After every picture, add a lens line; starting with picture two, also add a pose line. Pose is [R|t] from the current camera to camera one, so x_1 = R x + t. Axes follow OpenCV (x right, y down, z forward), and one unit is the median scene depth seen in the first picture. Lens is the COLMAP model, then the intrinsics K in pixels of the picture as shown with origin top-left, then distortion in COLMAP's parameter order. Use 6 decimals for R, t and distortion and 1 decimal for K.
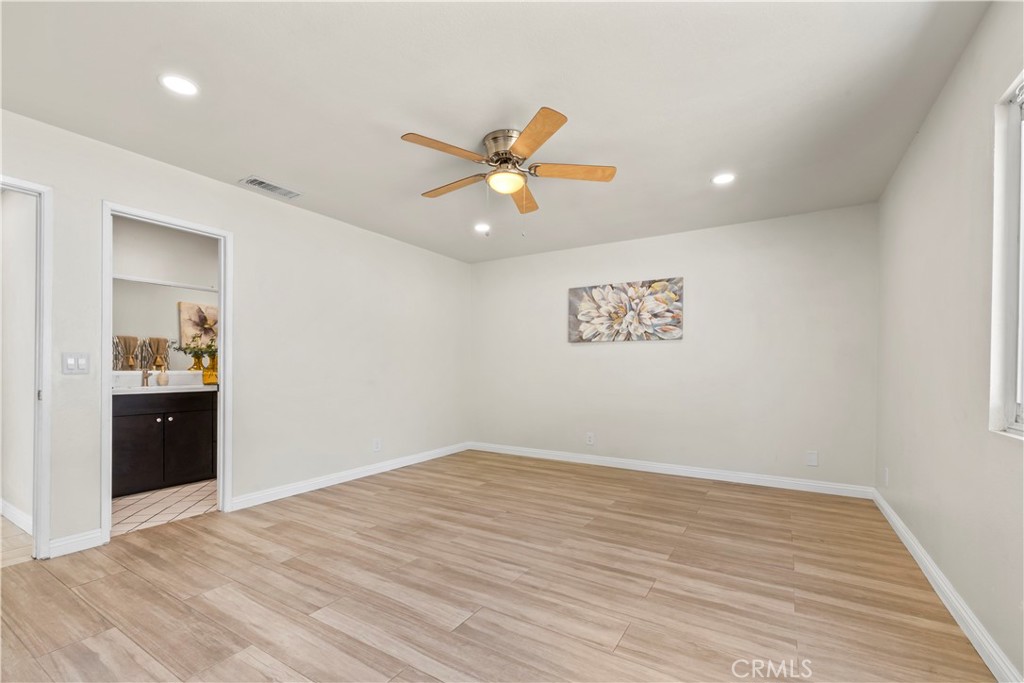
lens RADIAL K [[442.0, 0, 497.7], [0, 442.0, 365.5], [0, 0, 1]] dist [0.001078, 0.000816]
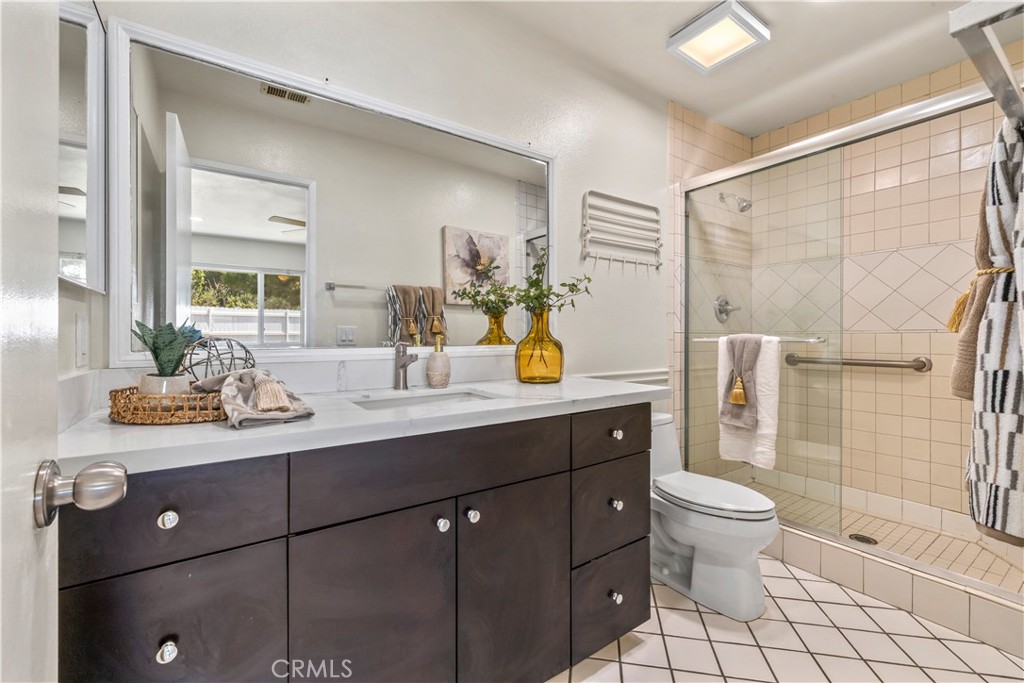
lens RADIAL K [[442.0, 0, 512.2], [0, 442.0, 336.5], [0, 0, 1]] dist [0.001078, 0.000816]
pose [[0.916307, -0.001169, -0.400475, -0.426579], [0.004243, 0.999968, 0.006789, 0.000166], [0.400454, -0.007920, 0.916283, 0.528887]]
